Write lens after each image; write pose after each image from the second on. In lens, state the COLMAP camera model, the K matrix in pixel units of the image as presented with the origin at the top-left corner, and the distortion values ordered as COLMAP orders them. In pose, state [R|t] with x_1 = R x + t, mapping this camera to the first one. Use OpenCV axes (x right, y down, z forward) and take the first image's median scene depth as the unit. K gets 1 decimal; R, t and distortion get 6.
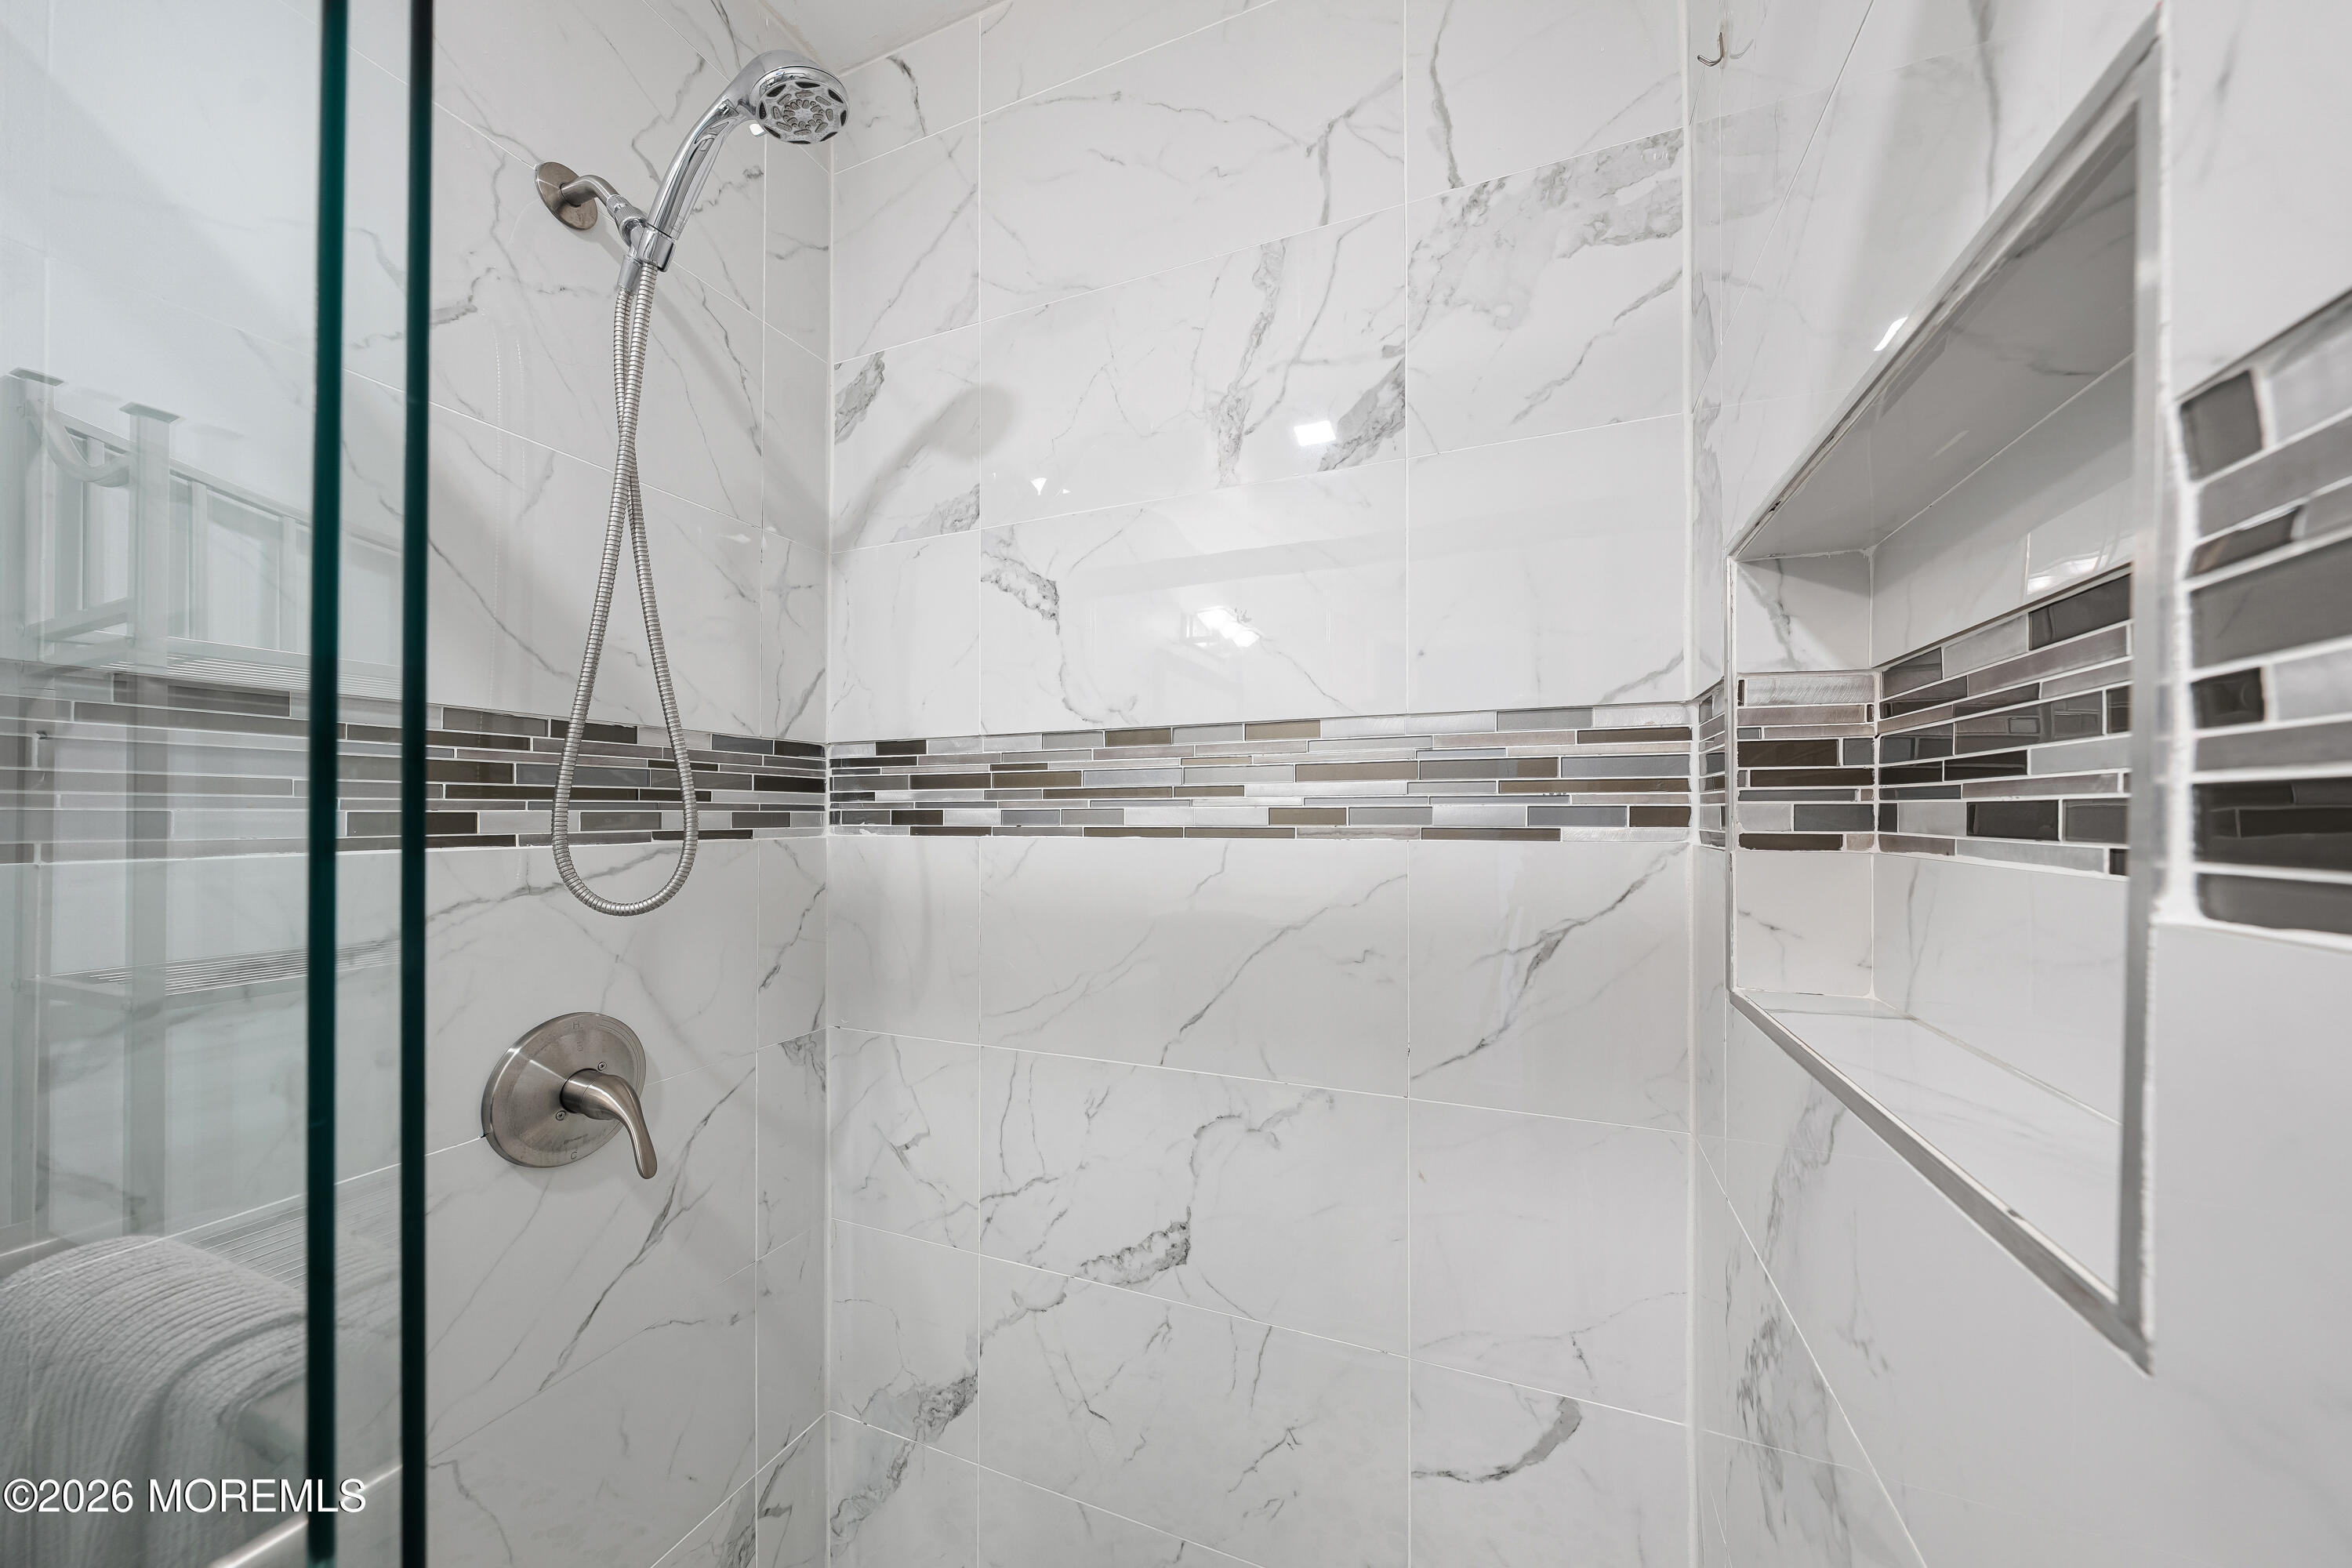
lens RADIAL K [[787.7, 0, 1177.7], [0, 787.7, 794.5], [0, 0, 1]] dist [-0.000389, -0.000047]
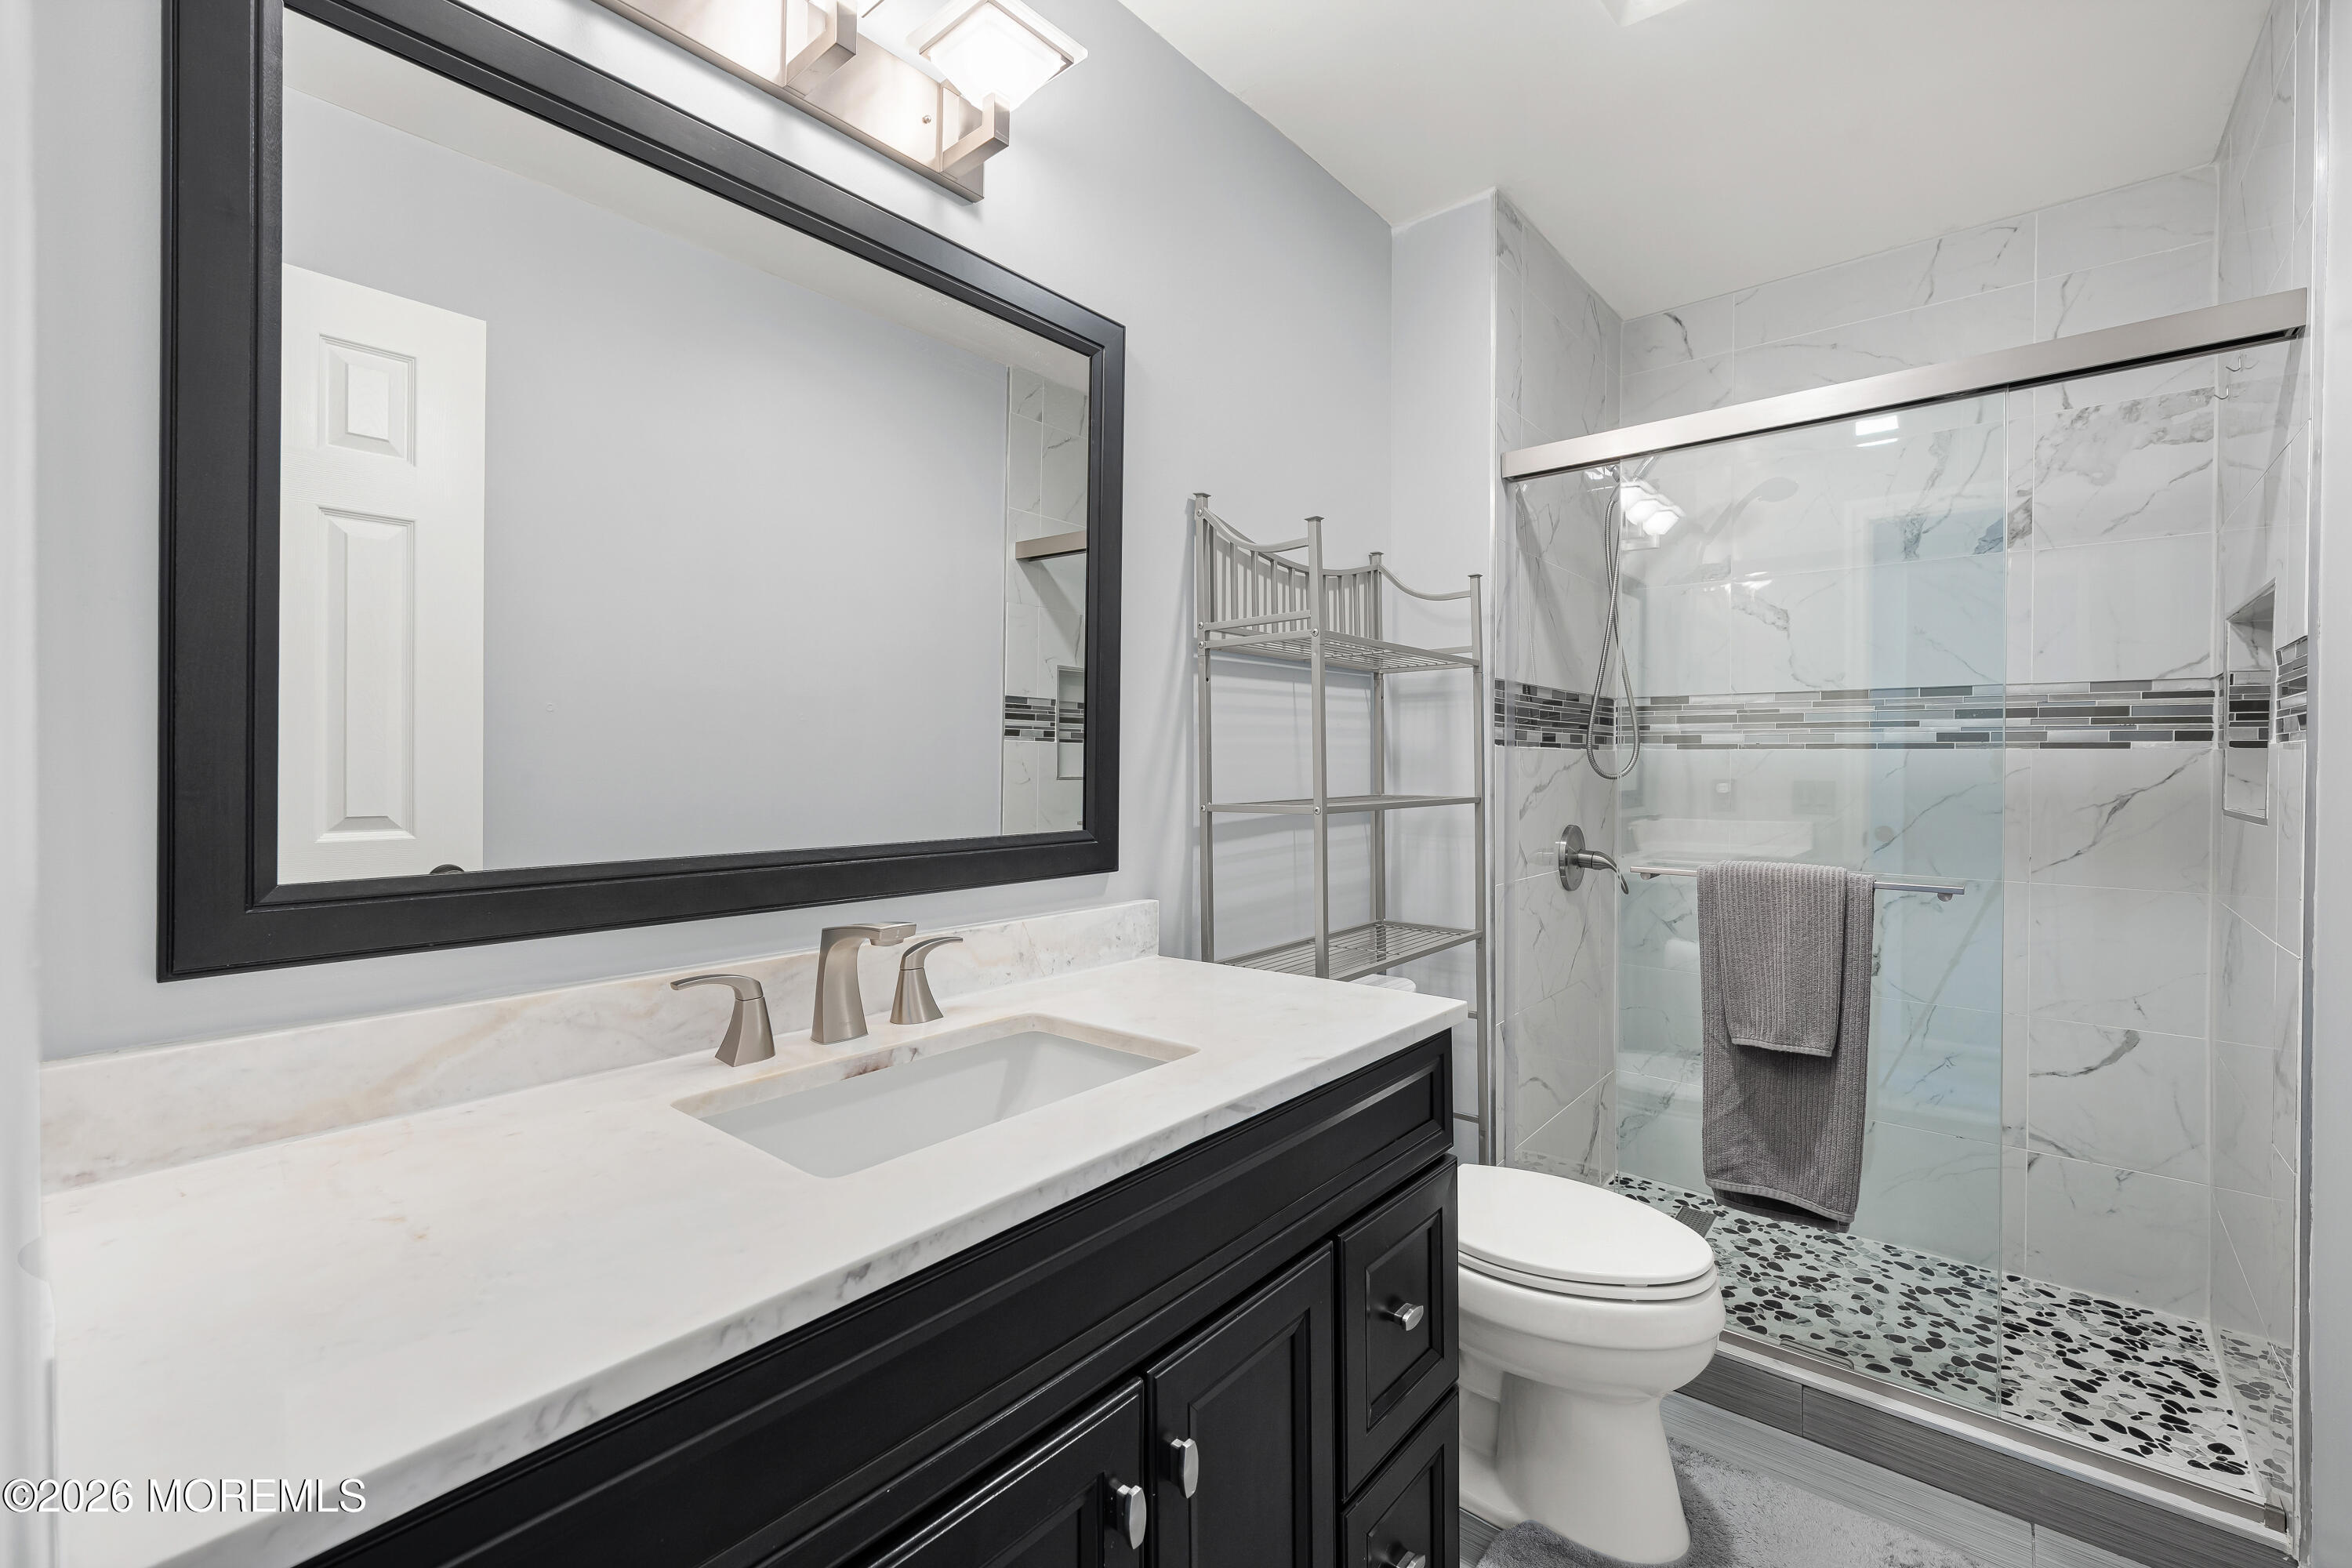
lens RADIAL K [[1000.1, 0, 1161.1], [0, 1000.1, 749.0], [0, 0, 1]] dist [0.000934, 0.001334]
pose [[0.953585, 0.005226, -0.301078, -1.031485], [-0.000692, 0.999885, 0.015165, 0.022997], [0.301123, -0.014253, 0.953479, -2.041470]]
